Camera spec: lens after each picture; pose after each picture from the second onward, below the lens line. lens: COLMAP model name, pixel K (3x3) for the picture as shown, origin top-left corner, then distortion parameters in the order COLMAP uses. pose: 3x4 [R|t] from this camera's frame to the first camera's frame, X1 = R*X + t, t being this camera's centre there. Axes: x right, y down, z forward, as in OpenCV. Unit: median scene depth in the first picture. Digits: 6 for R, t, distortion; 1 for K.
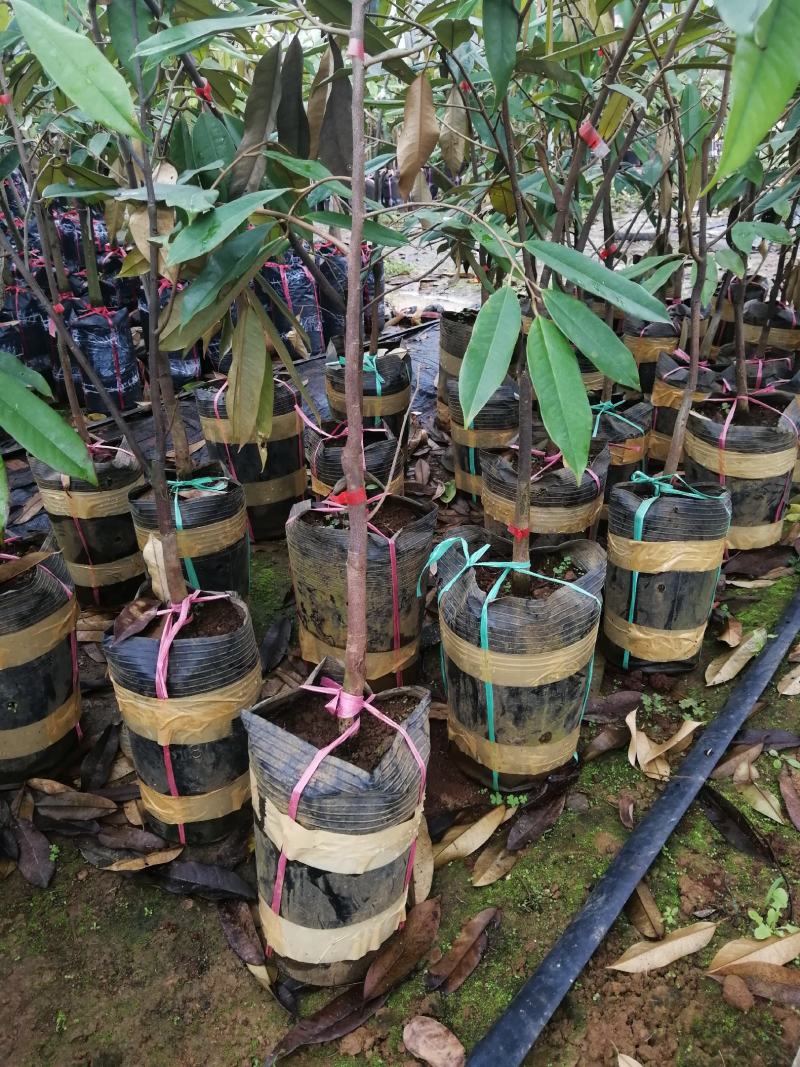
lens RADIAL K [[908.8, 0, 428.3], [0, 908.8, 536.5], [0, 0, 1]] dist [0.040733, -0.121358]
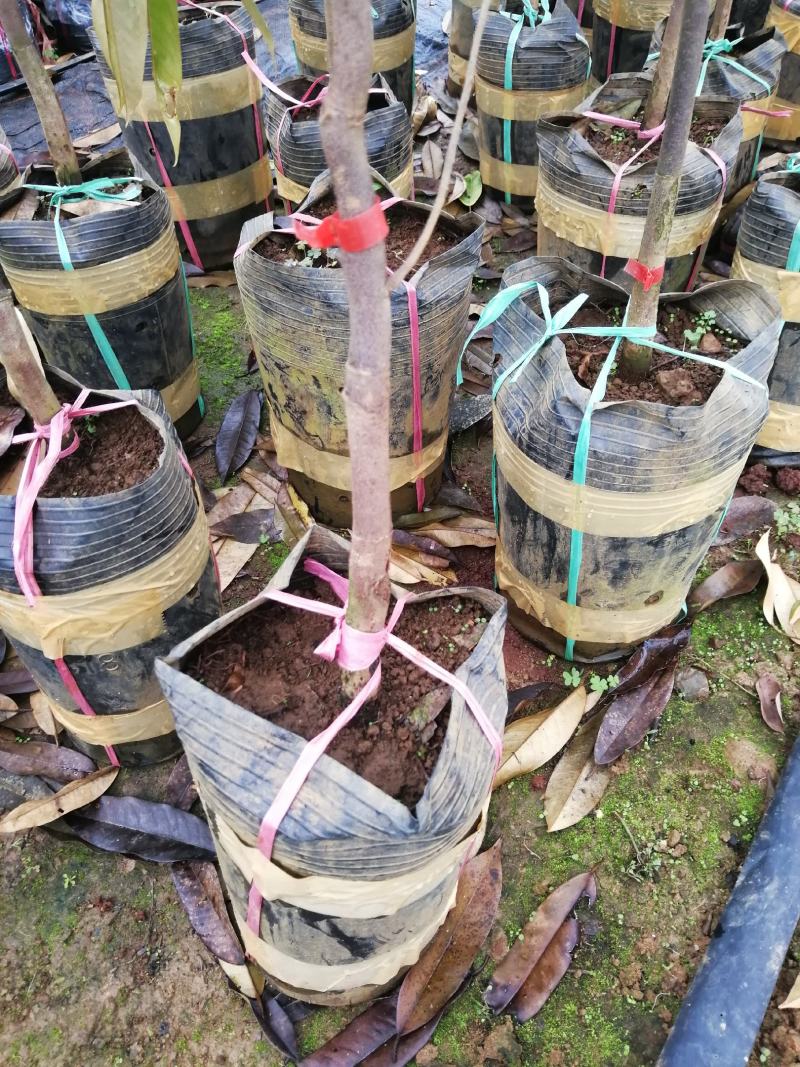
lens RADIAL K [[844.2, 0, 400.0], [0, 844.2, 533.5], [0, 0, 1]] dist [-0.015525, -0.002246]
pose [[0.999747, -0.016228, -0.015546, -0.044183], [0.020533, 0.940777, 0.338405, -0.031880], [0.009133, -0.338638, 0.940872, 0.454833]]
